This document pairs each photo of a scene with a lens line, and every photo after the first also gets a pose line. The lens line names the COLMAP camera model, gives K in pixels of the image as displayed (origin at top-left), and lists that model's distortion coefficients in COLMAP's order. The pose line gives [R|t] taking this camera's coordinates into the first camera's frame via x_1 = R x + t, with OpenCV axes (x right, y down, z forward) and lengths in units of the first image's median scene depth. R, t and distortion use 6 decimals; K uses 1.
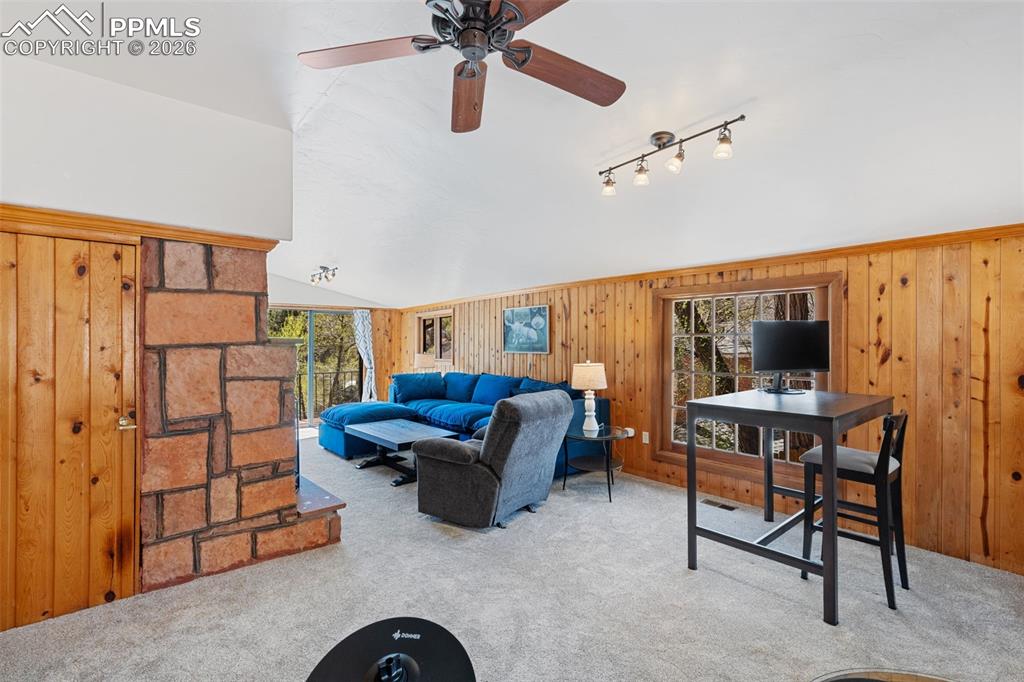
lens RADIAL K [[489.7, 0, 502.4], [0, 489.7, 340.7], [0, 0, 1]] dist [-0.005918, 0.000976]
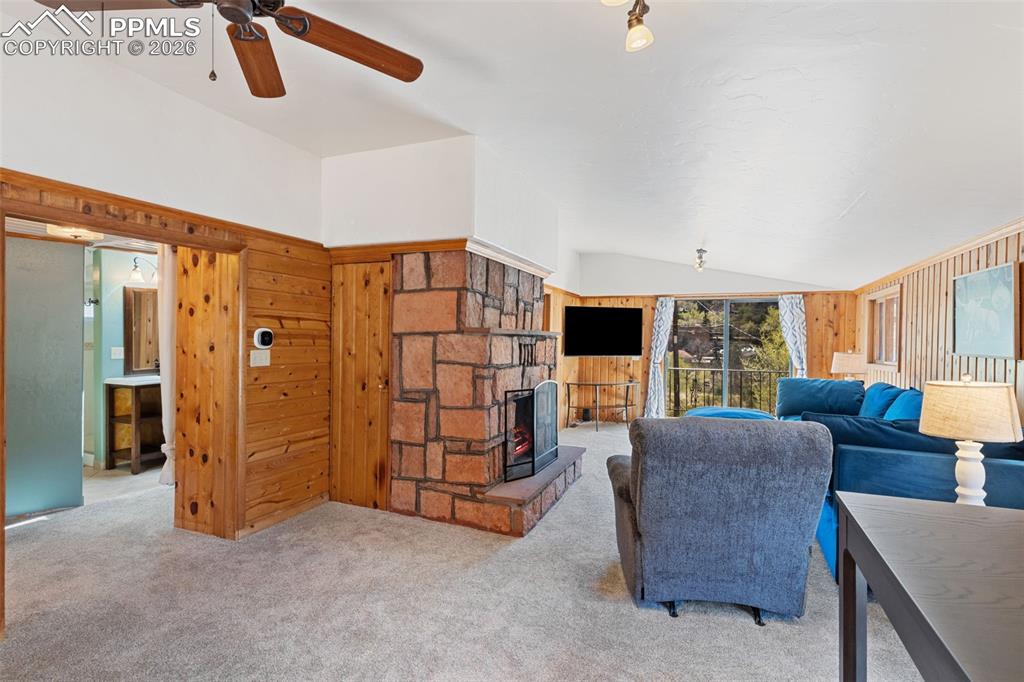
lens RADIAL K [[489.7, 0, 503.1], [0, 489.7, 339.7], [0, 0, 1]] dist [-0.005918, 0.000976]
pose [[0.440624, 0.014718, -0.897571, 0.591107], [-0.008019, 0.999890, 0.012460, 0.008054], [0.897656, 0.001708, 0.440694, 0.617972]]
